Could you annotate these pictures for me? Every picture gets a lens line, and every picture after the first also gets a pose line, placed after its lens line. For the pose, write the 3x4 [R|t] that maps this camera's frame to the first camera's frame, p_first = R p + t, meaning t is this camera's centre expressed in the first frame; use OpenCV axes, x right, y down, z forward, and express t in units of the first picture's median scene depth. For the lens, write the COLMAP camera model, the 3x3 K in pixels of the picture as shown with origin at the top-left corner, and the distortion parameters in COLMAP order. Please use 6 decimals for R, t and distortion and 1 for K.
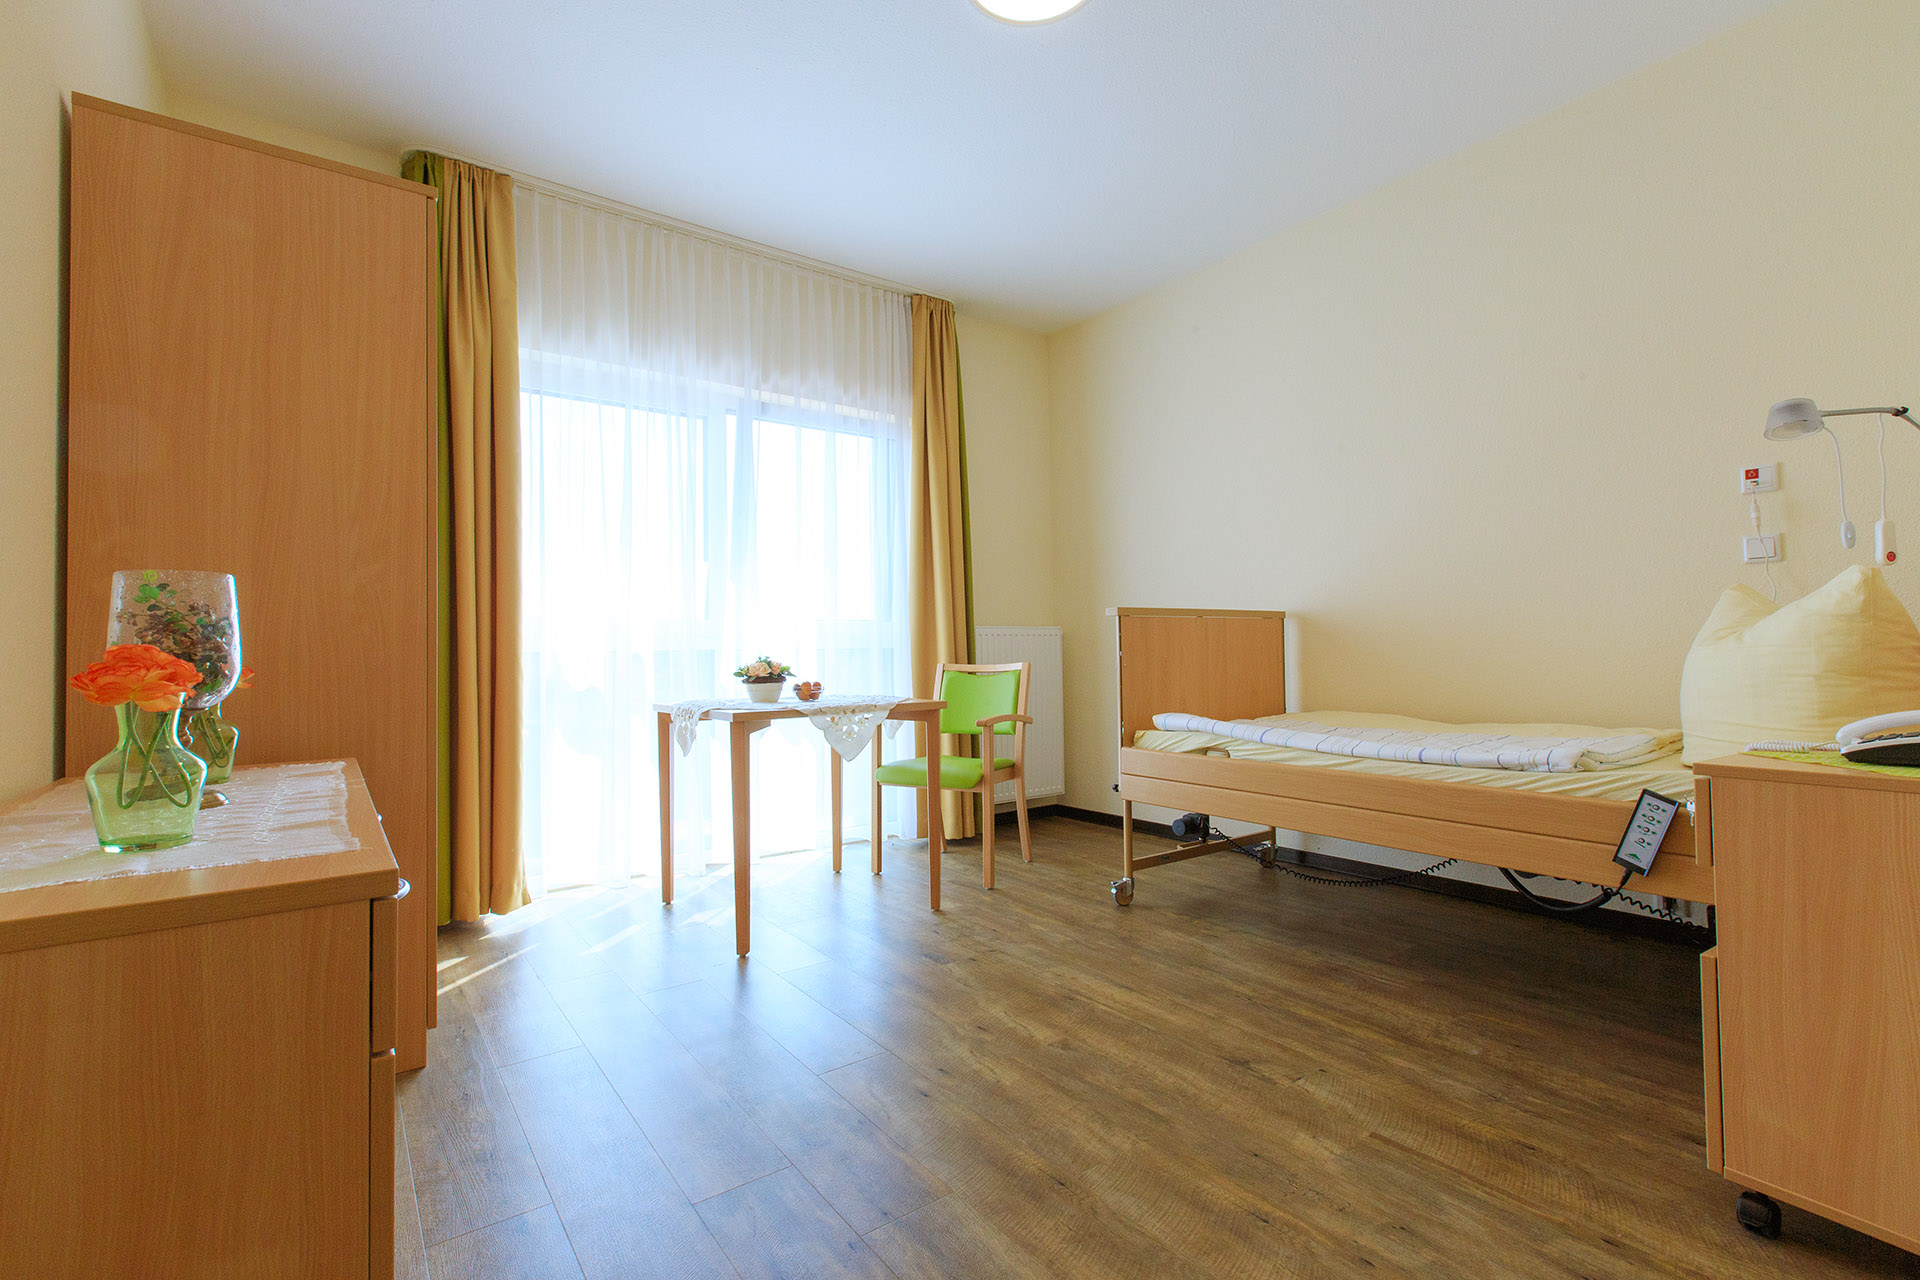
lens RADIAL K [[849.0, 0, 974.5], [0, 849.0, 647.1], [0, 0, 1]] dist [0.005163, -0.000921]
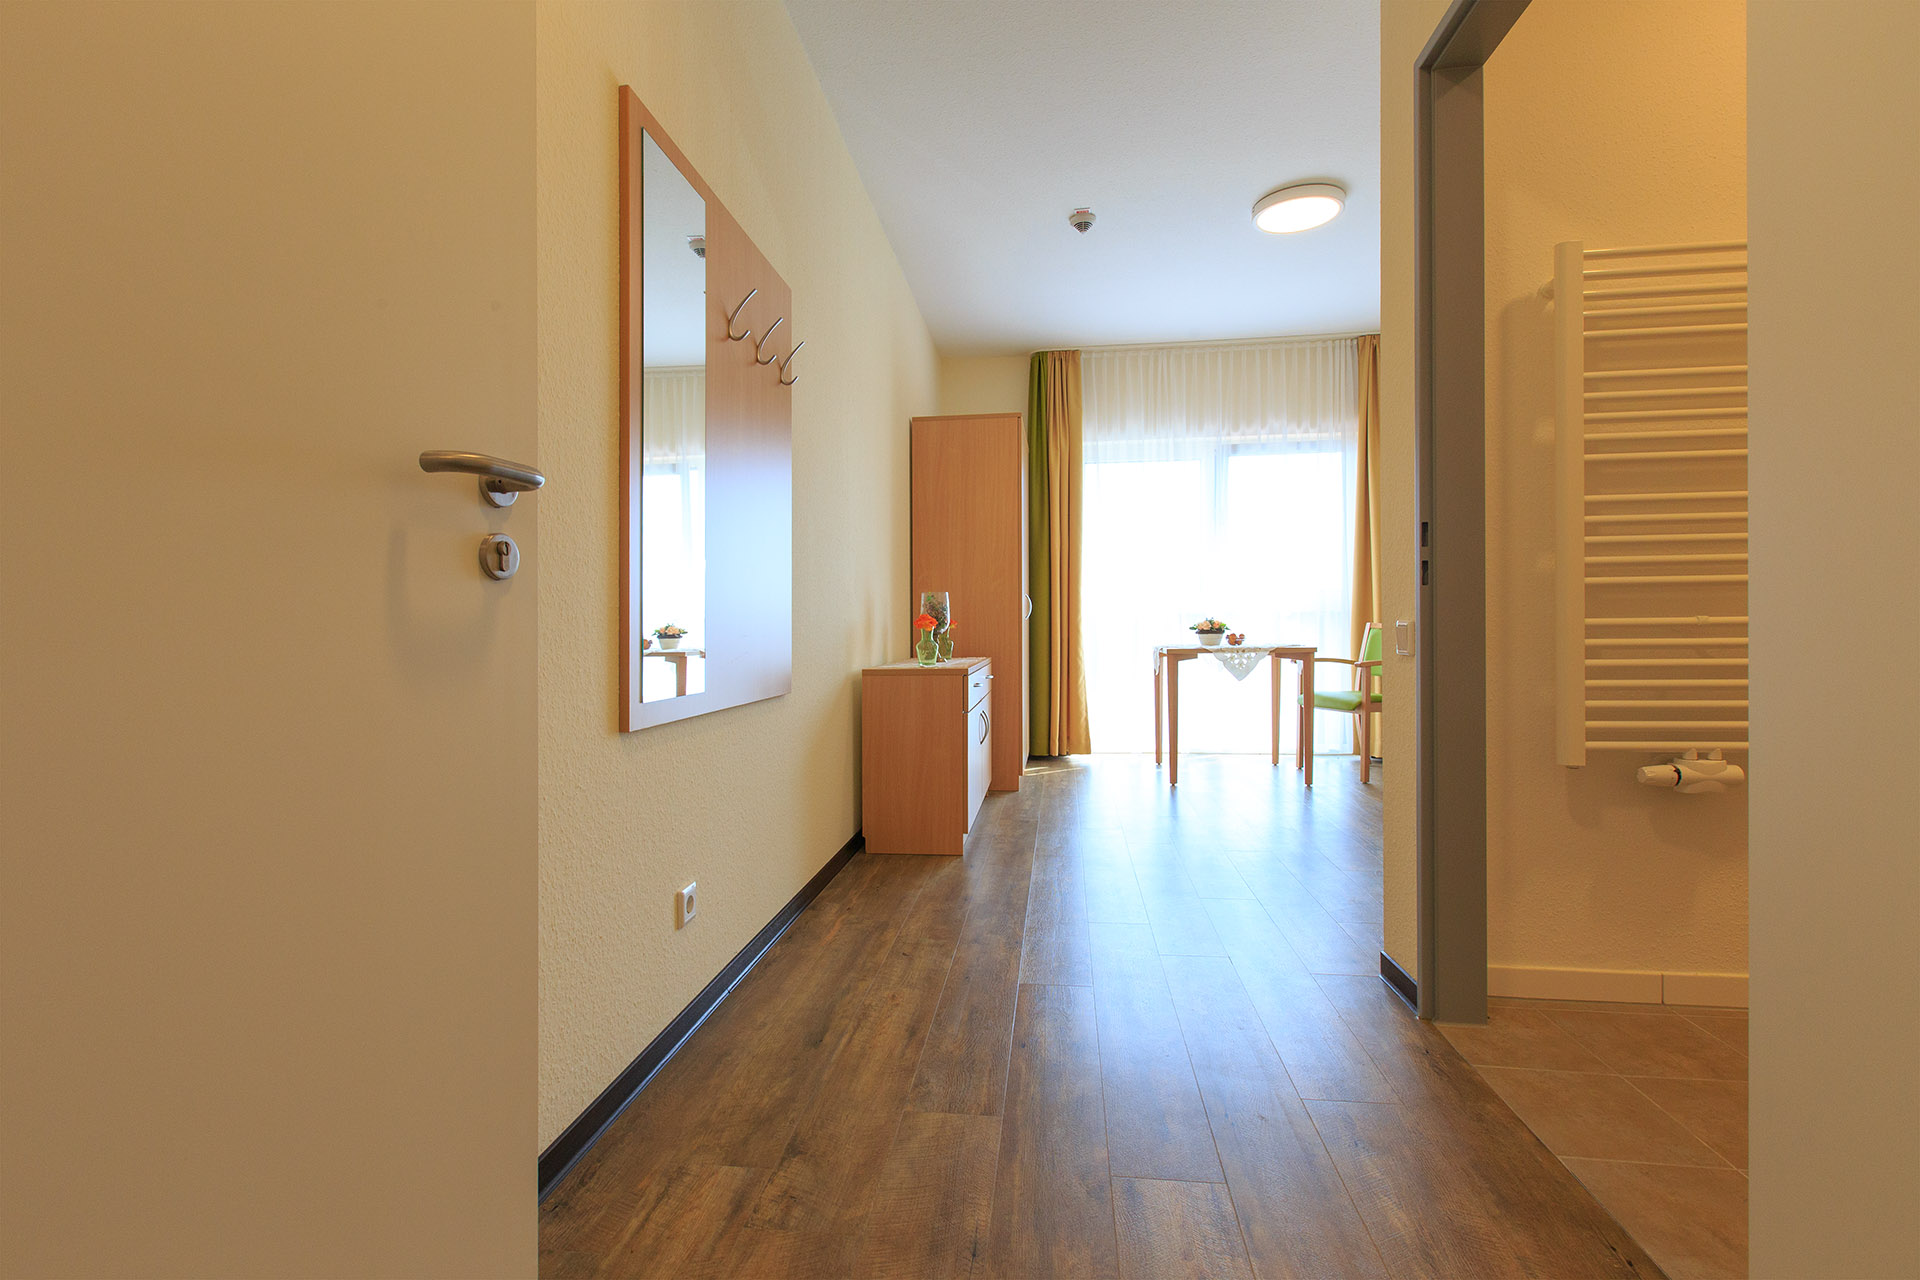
lens RADIAL K [[849.0, 0, 956.9], [0, 849.0, 631.9], [0, 0, 1]] dist [0.005163, -0.000921]
pose [[0.722045, 0.012390, -0.691735, 0.515531], [0.007931, 0.999626, 0.026183, -0.006790], [0.691800, -0.024392, 0.721677, -0.485510]]
